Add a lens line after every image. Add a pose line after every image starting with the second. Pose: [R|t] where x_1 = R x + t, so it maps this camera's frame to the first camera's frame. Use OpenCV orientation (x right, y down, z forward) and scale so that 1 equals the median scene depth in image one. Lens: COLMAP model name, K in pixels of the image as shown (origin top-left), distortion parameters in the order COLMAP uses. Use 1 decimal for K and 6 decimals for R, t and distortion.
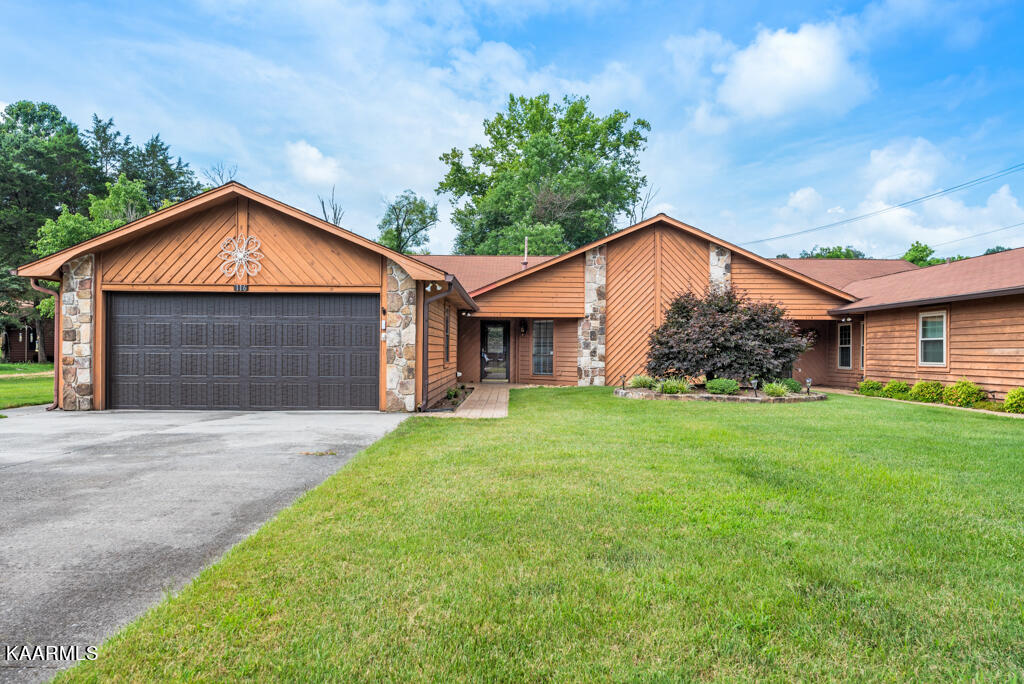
lens RADIAL K [[650.3, 0, 513.1], [0, 650.3, 361.2], [0, 0, 1]] dist [0.006019, -0.015817]
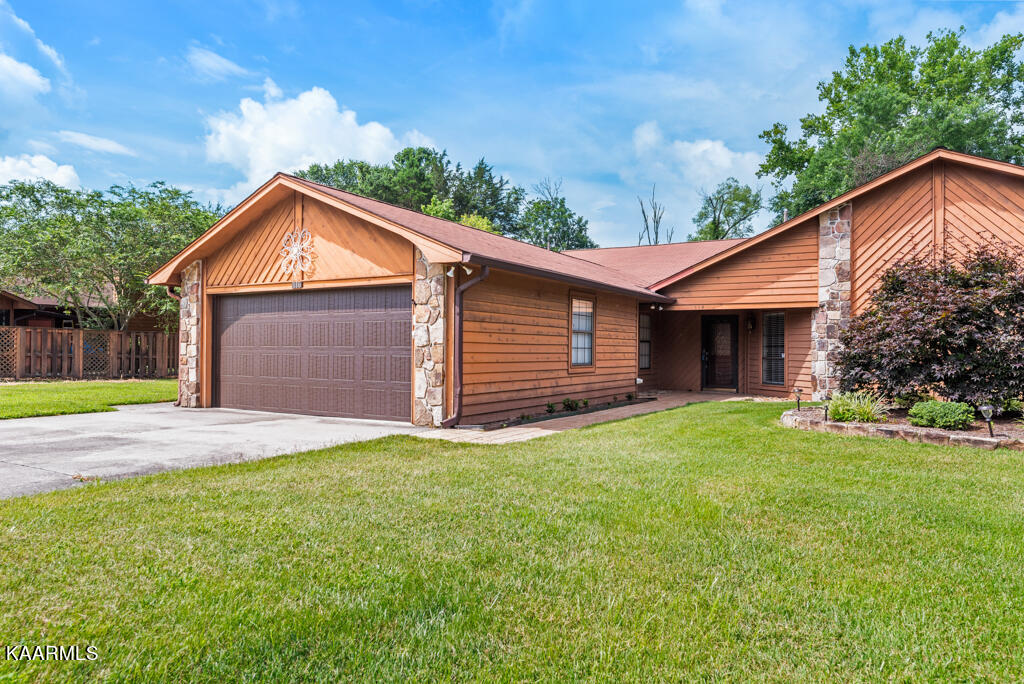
lens RADIAL K [[650.3, 0, 513.1], [0, 650.3, 361.2], [0, 0, 1]] dist [0.006019, -0.015817]
pose [[0.856114, 0.008277, -0.516721, 0.194183], [-0.010270, 0.999947, -0.000997, -0.002370], [0.516685, 0.006160, 0.856153, 0.200353]]
